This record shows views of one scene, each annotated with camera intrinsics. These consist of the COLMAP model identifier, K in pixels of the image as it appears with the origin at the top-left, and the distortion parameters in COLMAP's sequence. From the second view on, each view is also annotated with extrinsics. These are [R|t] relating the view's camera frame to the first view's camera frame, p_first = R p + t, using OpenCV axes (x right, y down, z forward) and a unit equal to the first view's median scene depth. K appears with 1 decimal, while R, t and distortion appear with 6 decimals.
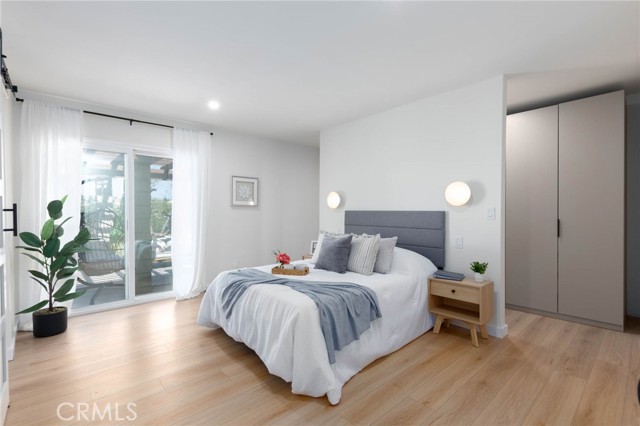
lens RADIAL K [[293.5, 0, 319.5], [0, 293.5, 212.2], [0, 0, 1]] dist [0.003287, -0.002647]
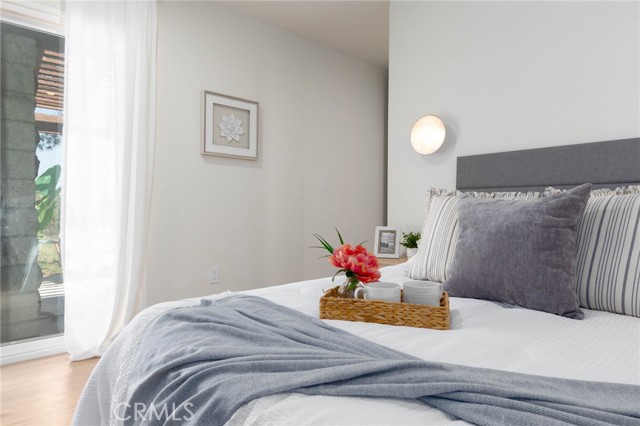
lens RADIAL K [[371.4, 0, 320.2], [0, 371.4, 212.5], [0, 0, 1]] dist [-0.007609, 0.001333]
pose [[0.999739, 0.002903, -0.022644, -0.113635], [-0.002679, 0.999947, 0.009908, 0.078715], [0.022672, -0.009845, 0.999694, 0.473787]]
